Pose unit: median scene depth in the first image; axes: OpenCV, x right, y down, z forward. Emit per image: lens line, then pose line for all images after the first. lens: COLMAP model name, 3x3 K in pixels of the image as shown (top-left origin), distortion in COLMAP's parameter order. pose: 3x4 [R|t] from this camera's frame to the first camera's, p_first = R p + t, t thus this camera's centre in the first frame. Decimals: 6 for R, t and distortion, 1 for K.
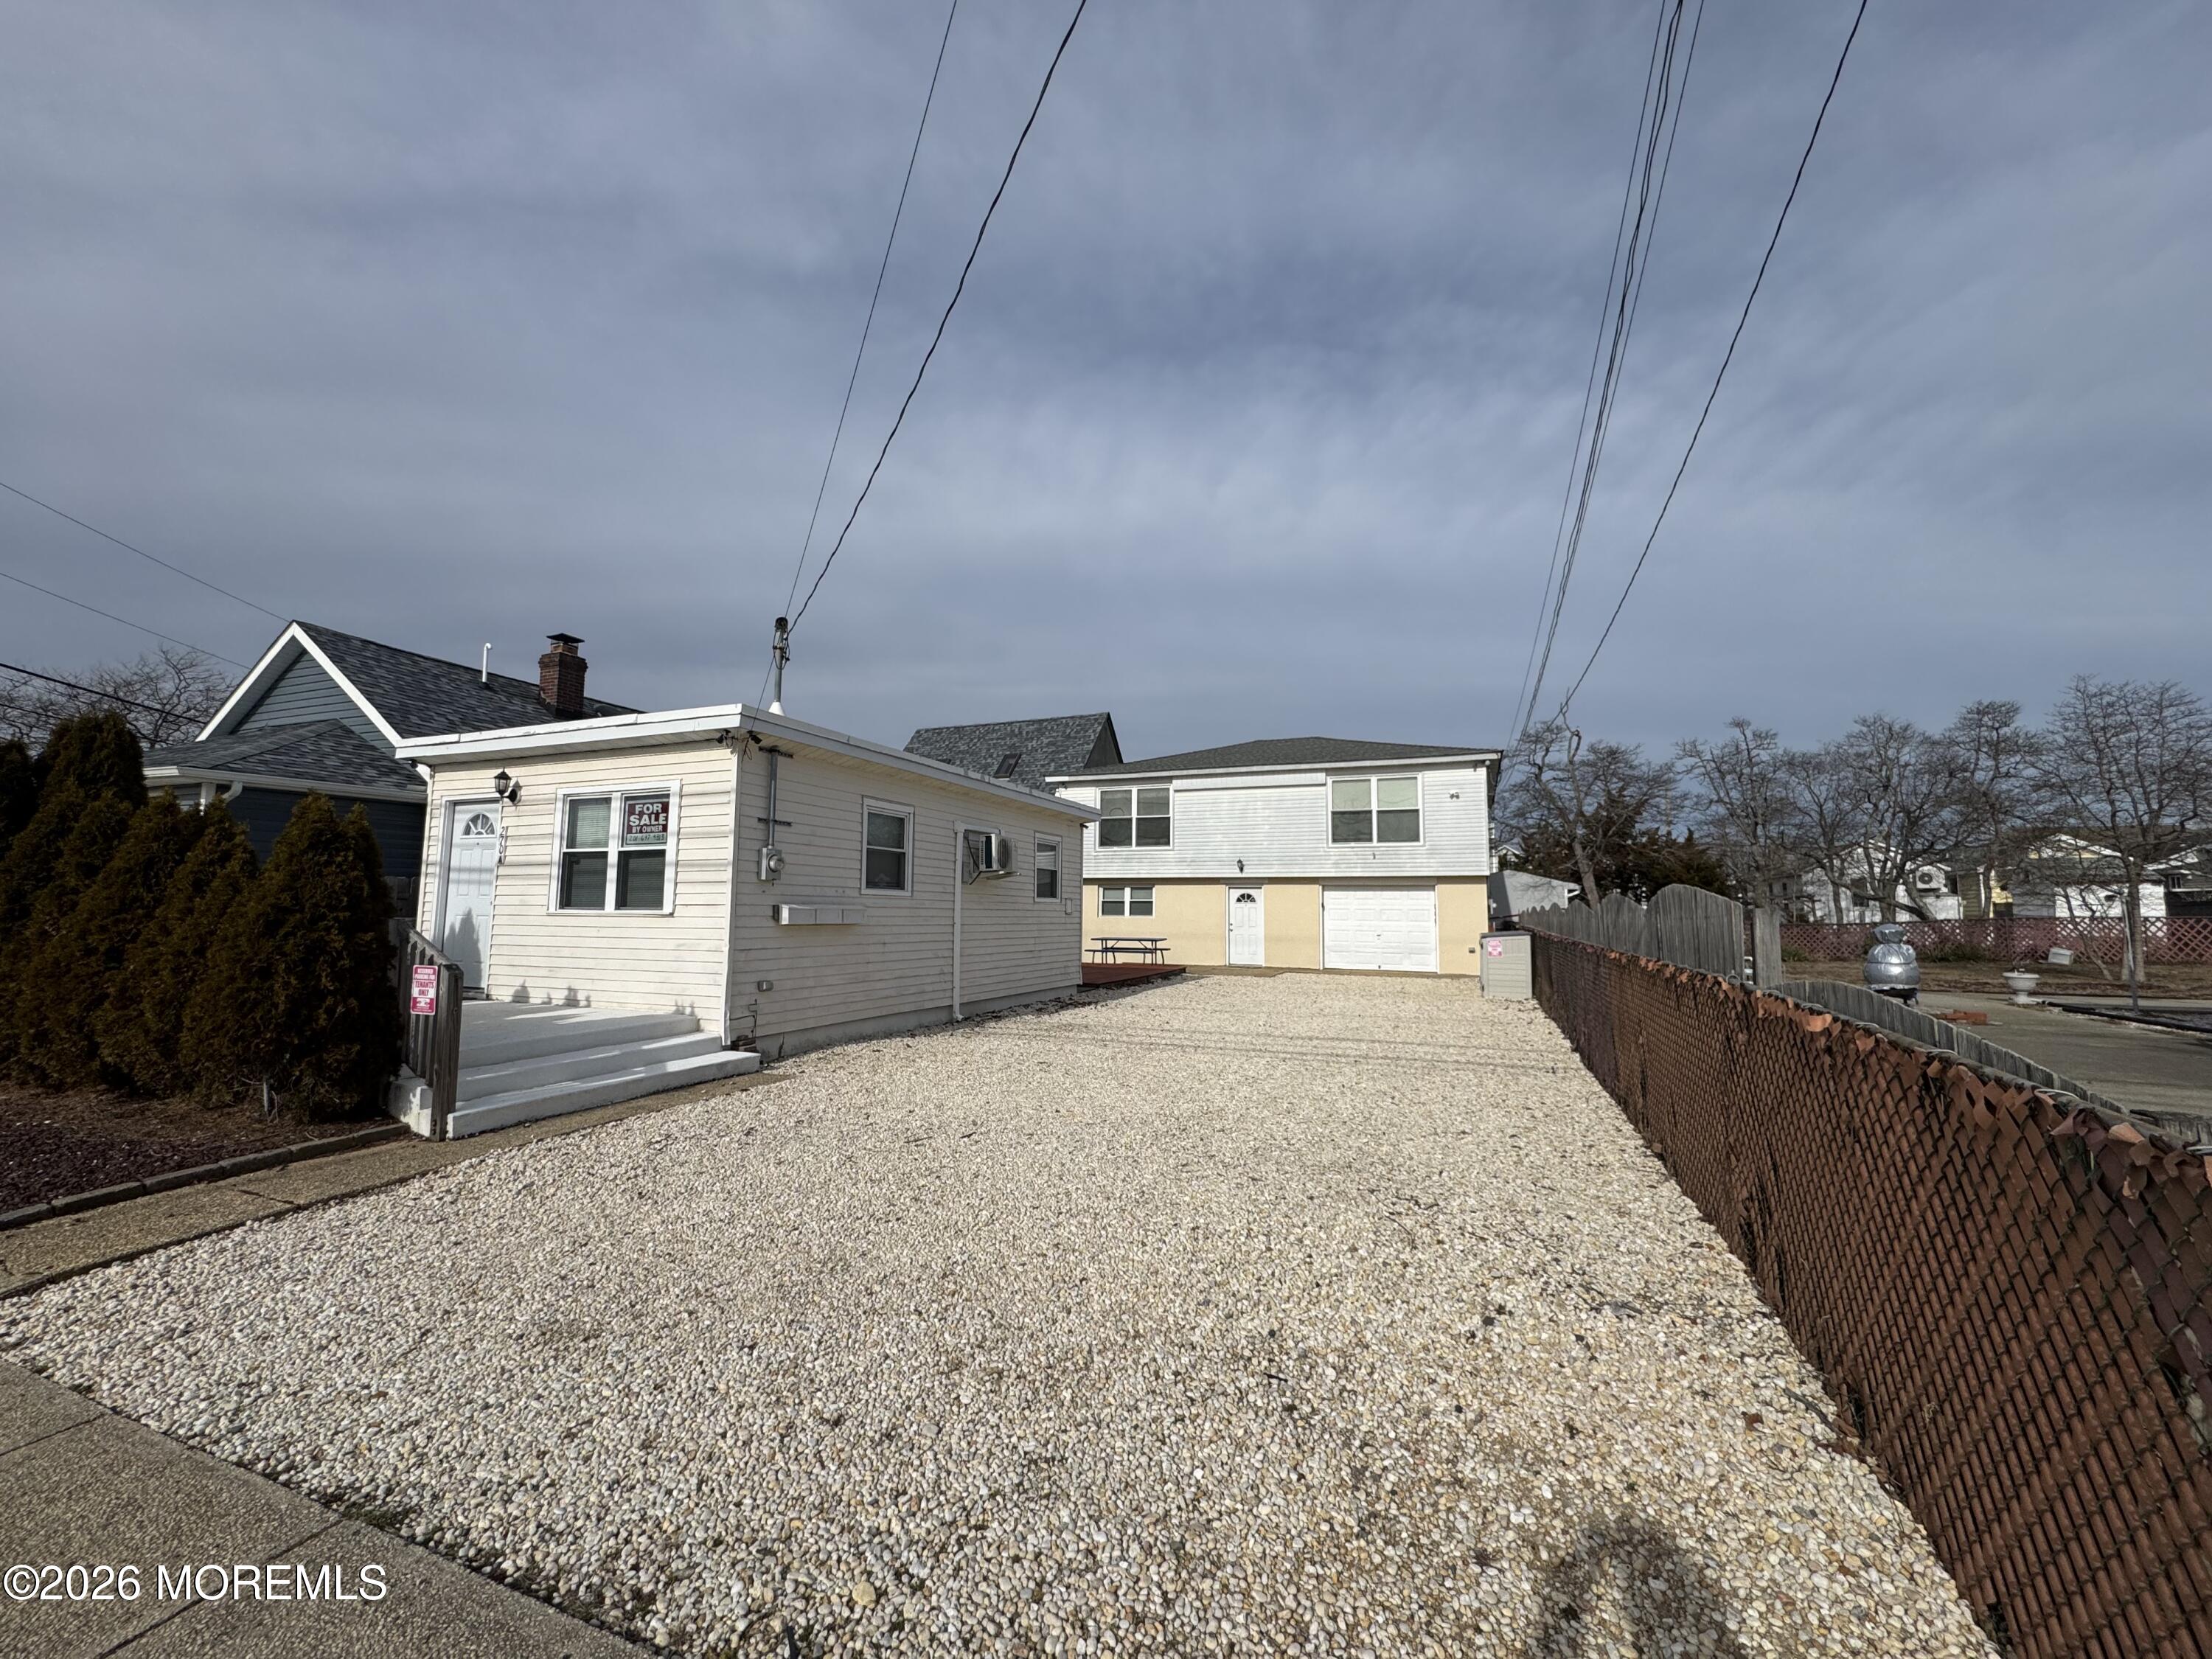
lens RADIAL K [[897.3, 0, 1106.3], [0, 897.3, 827.2], [0, 0, 1]] dist [-0.000474, -0.000172]
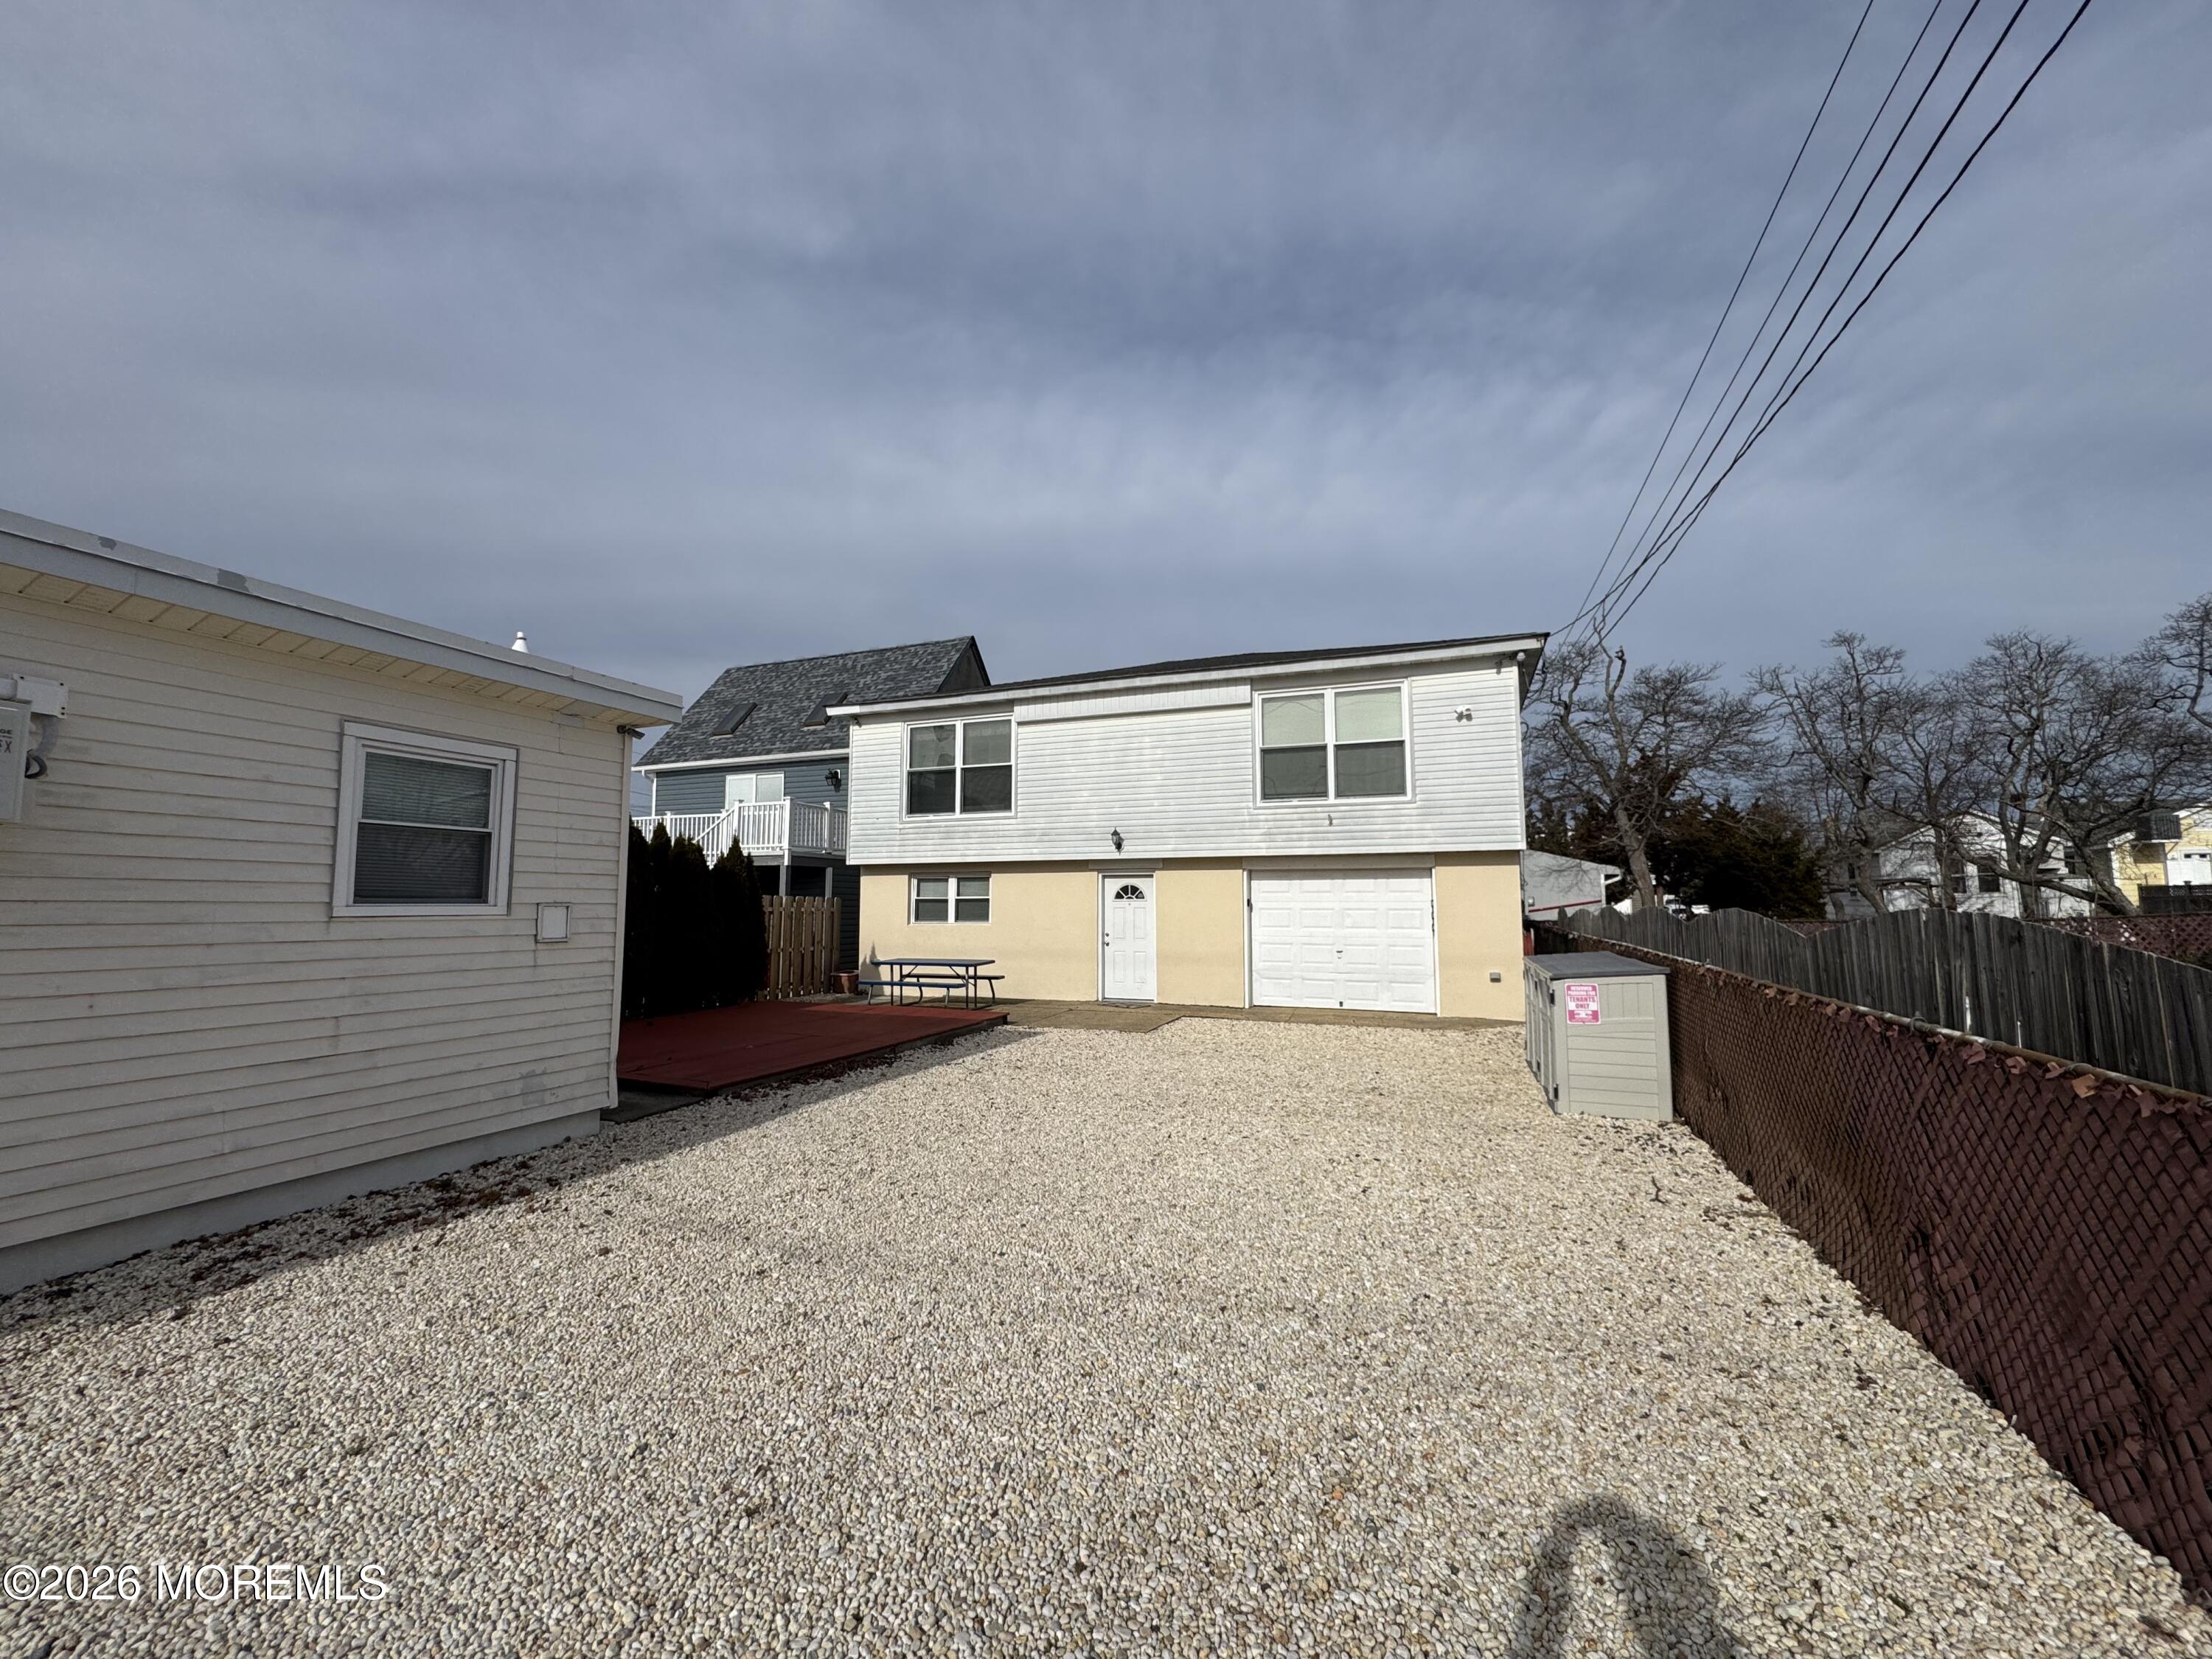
lens RADIAL K [[897.3, 0, 1104.7], [0, 897.3, 824.8], [0, 0, 1]] dist [-0.000474, -0.000172]
pose [[0.999753, -0.009194, 0.020210, 0.123800], [0.009072, 0.999940, 0.006134, 0.027248], [-0.020265, -0.005949, 0.999777, 0.368277]]
